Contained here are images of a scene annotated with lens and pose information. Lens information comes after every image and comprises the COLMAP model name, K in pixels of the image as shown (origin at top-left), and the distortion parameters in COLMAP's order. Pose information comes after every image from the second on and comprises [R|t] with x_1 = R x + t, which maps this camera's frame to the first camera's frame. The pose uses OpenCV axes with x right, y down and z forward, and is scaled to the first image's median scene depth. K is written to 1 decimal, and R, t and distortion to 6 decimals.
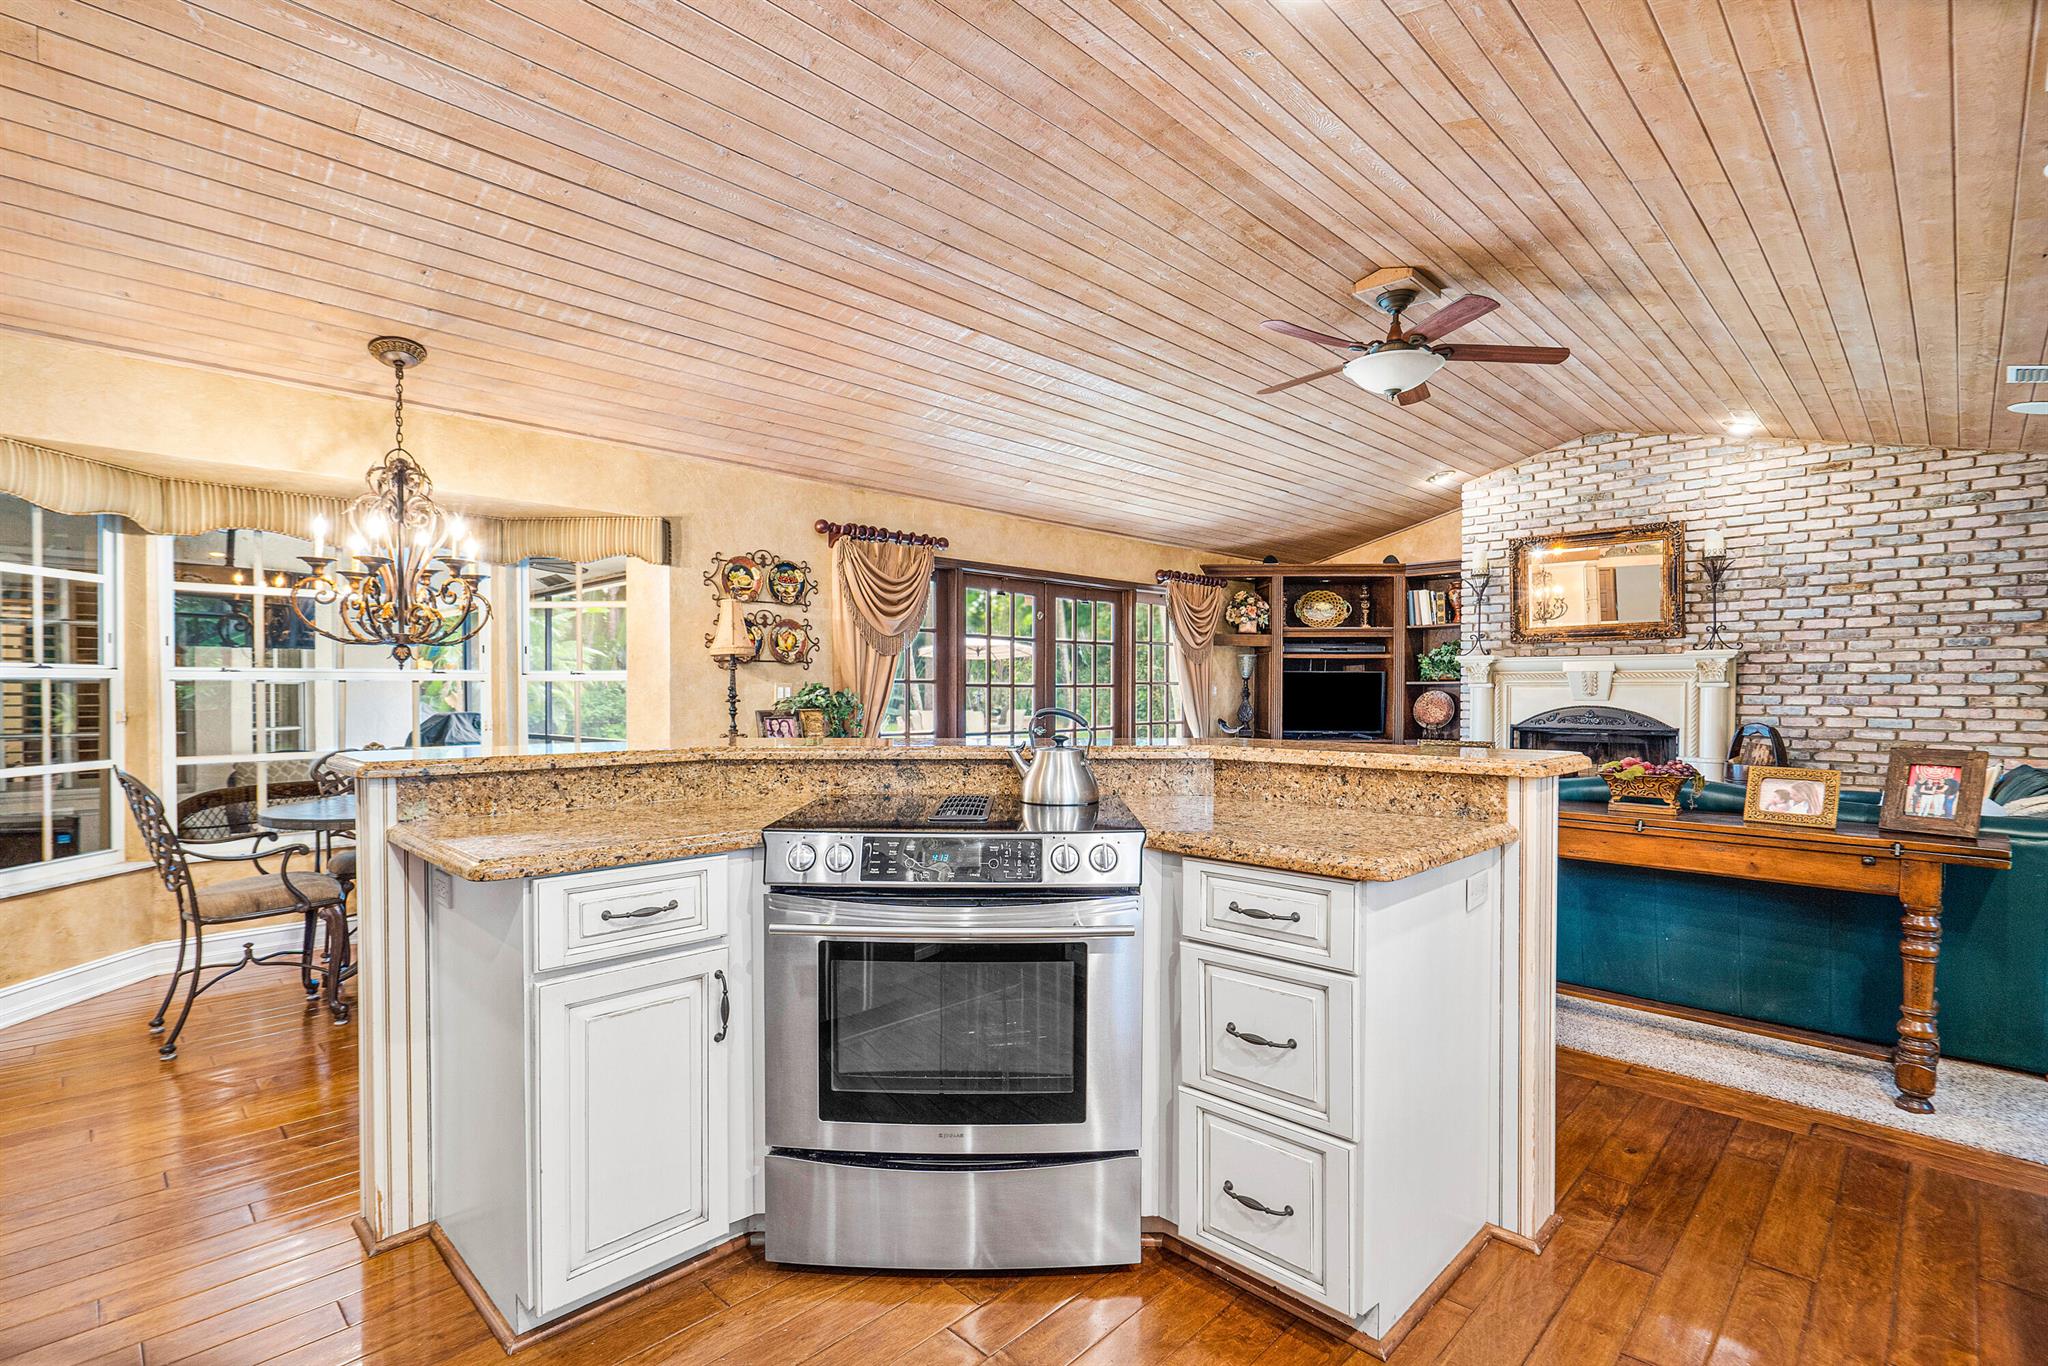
lens RADIAL K [[977.9, 0, 1037.8], [0, 977.9, 692.7], [0, 0, 1]] dist [-0.000731, 0.001919]
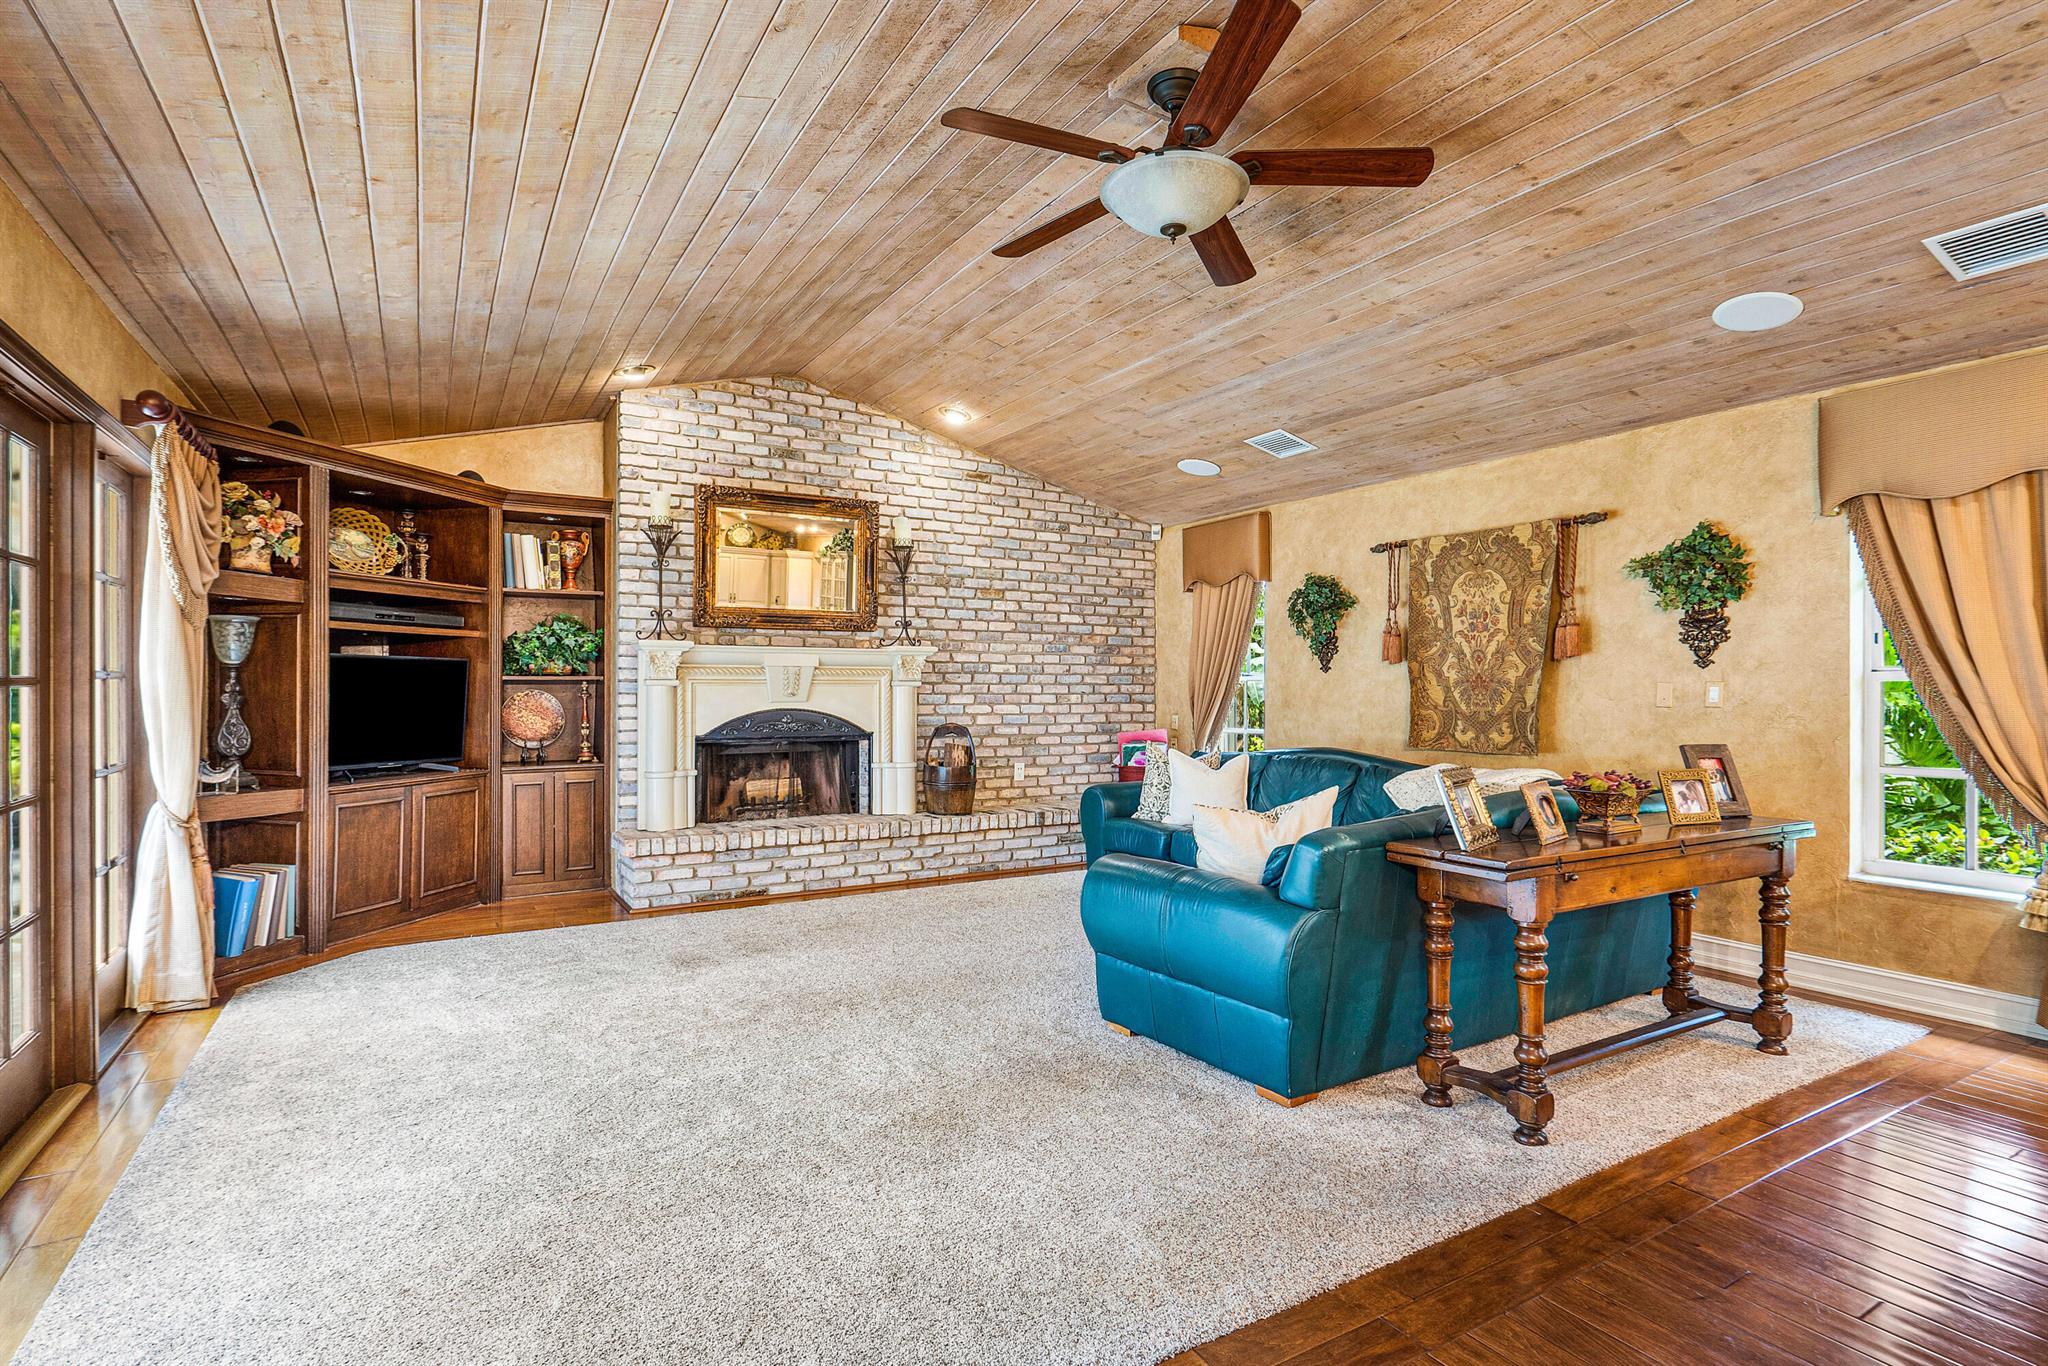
lens RADIAL K [[1001.6, 0, 1011.5], [0, 1001.6, 689.7], [0, 0, 1]] dist [-0.000653, 0.001256]
pose [[0.264385, -0.002276, 0.964415, -0.201008], [0.001935, 0.999996, 0.001829, -0.003788], [-0.964415, 0.001383, 0.264389, 0.633850]]
